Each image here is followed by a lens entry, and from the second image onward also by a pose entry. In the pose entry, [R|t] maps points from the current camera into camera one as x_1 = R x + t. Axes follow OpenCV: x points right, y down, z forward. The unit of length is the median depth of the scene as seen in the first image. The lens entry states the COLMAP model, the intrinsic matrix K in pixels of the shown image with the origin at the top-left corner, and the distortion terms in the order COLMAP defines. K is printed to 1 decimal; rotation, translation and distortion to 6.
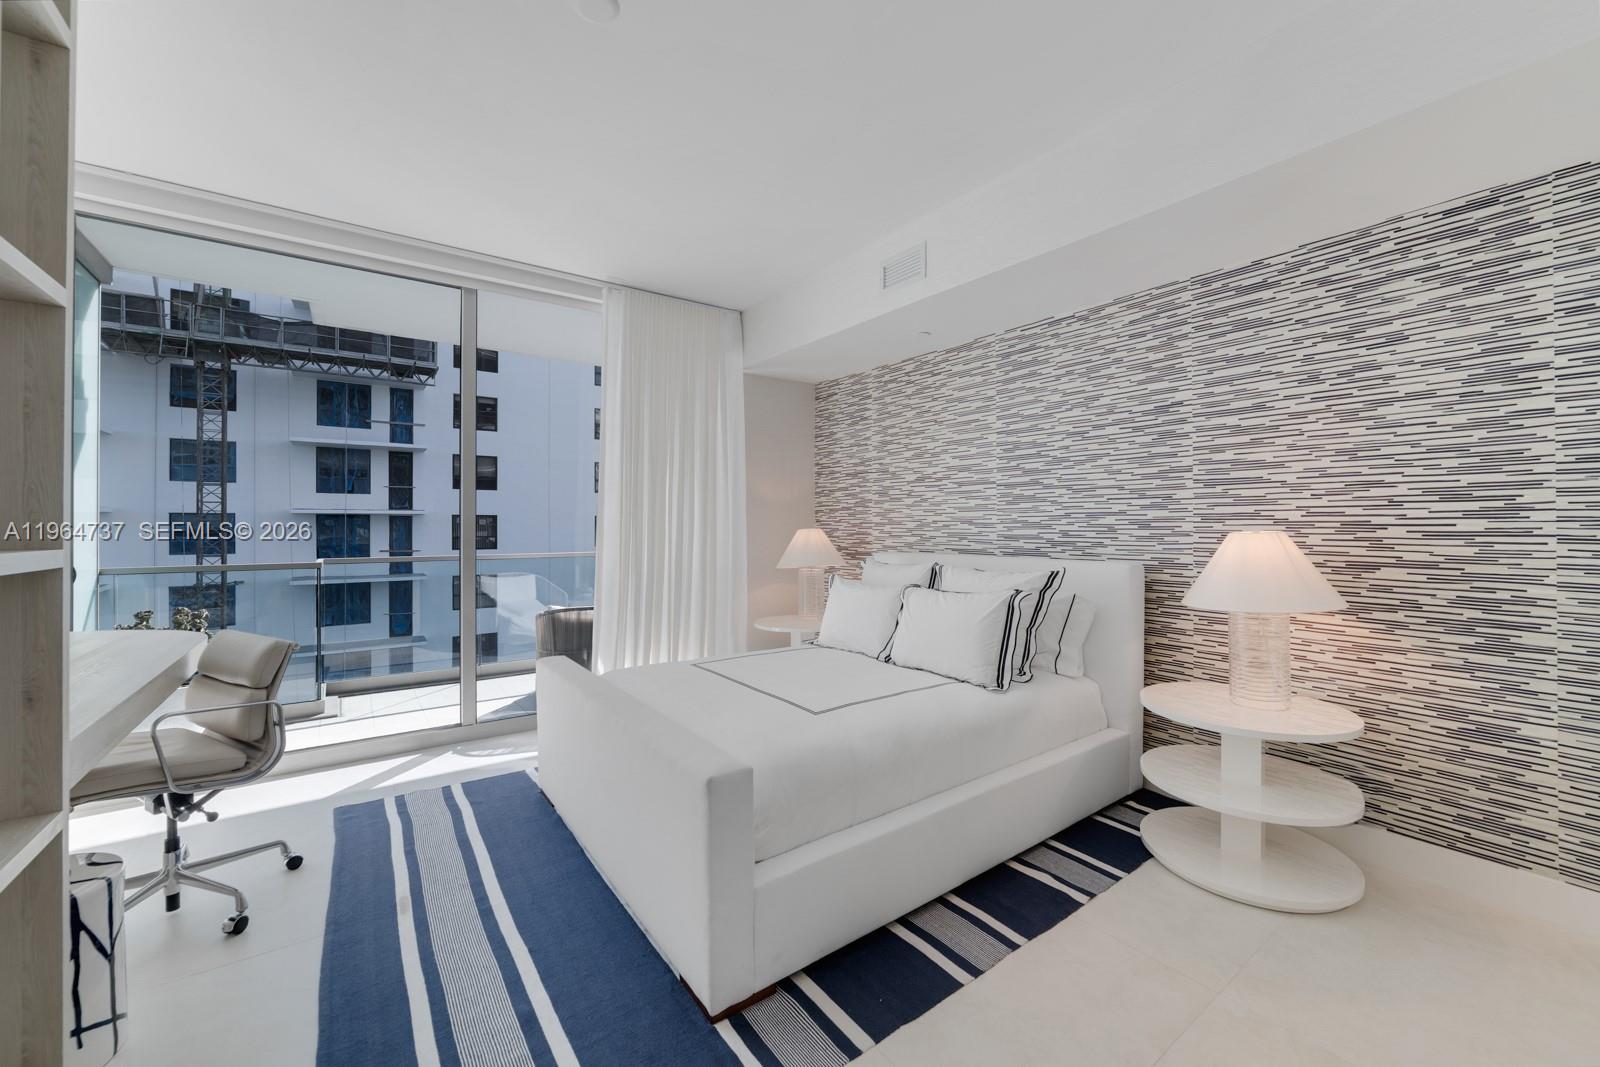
lens RADIAL K [[636.5, 0, 807.6], [0, 636.5, 525.3], [0, 0, 1]] dist [0.009163, -0.000154]
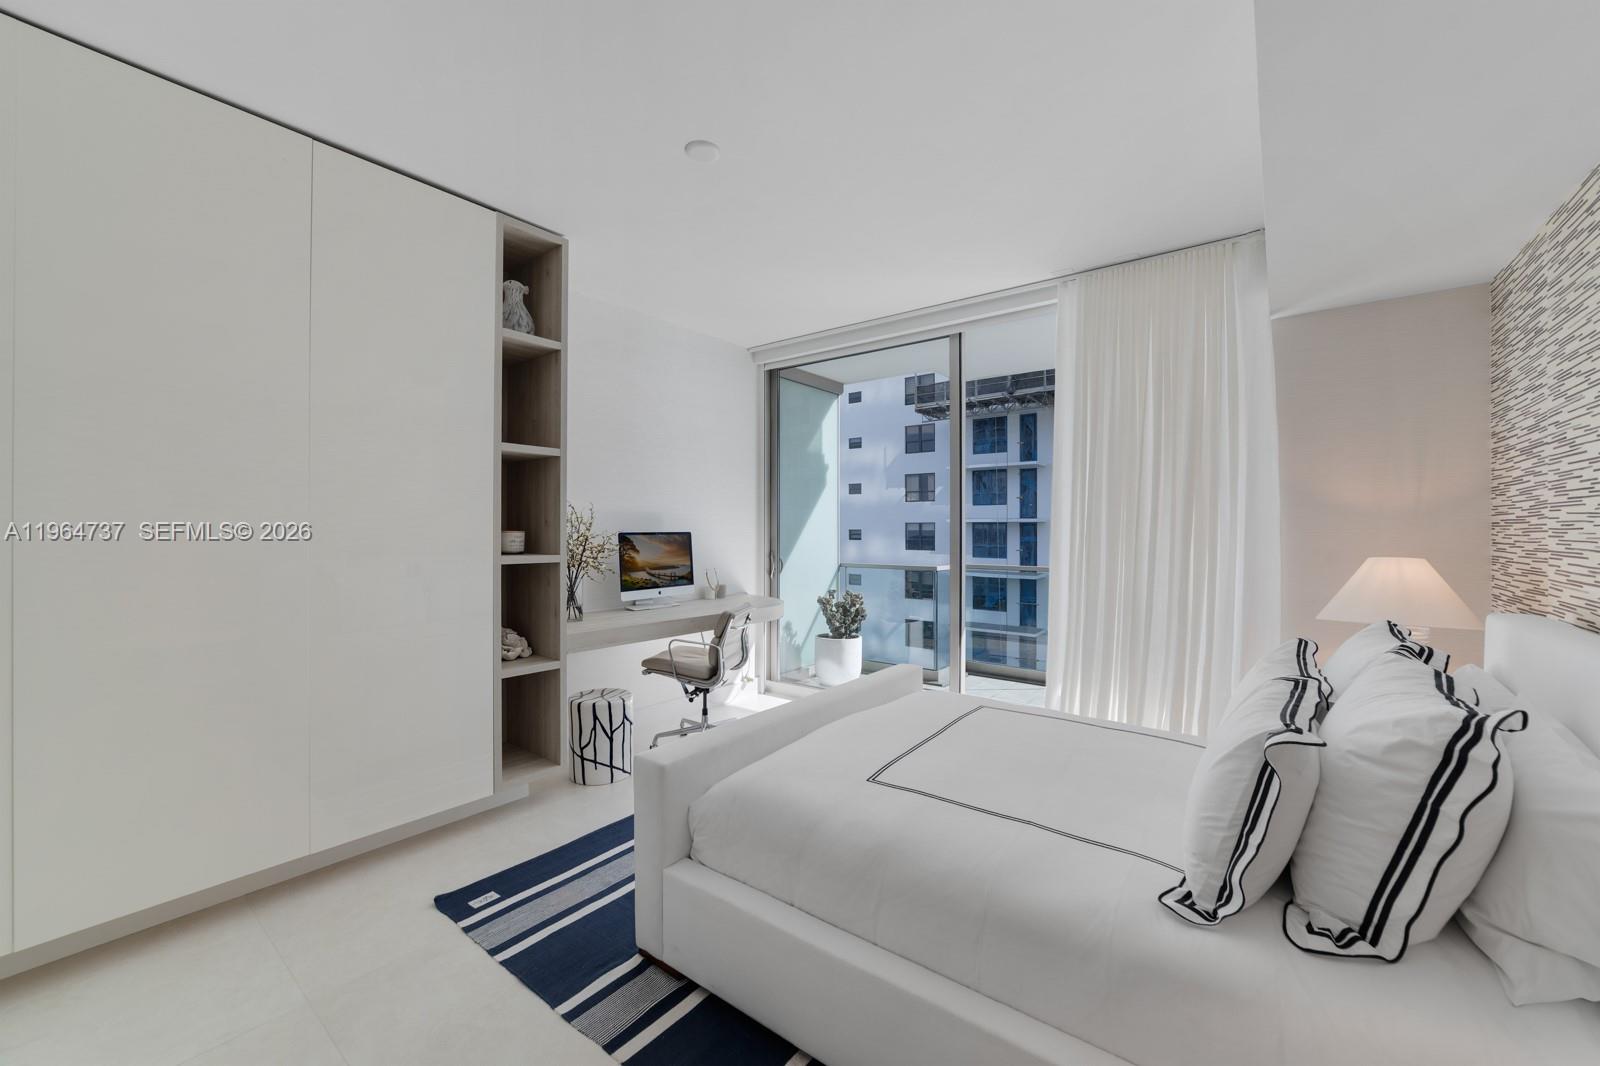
lens RADIAL K [[636.5, 0, 807.6], [0, 636.5, 524.8], [0, 0, 1]] dist [0.009163, -0.000154]
pose [[0.297297, 0.009589, -0.954737, 0.406051], [0.002020, 0.999941, 0.010672, -0.029874], [0.954783, -0.005102, 0.297261, 0.333661]]
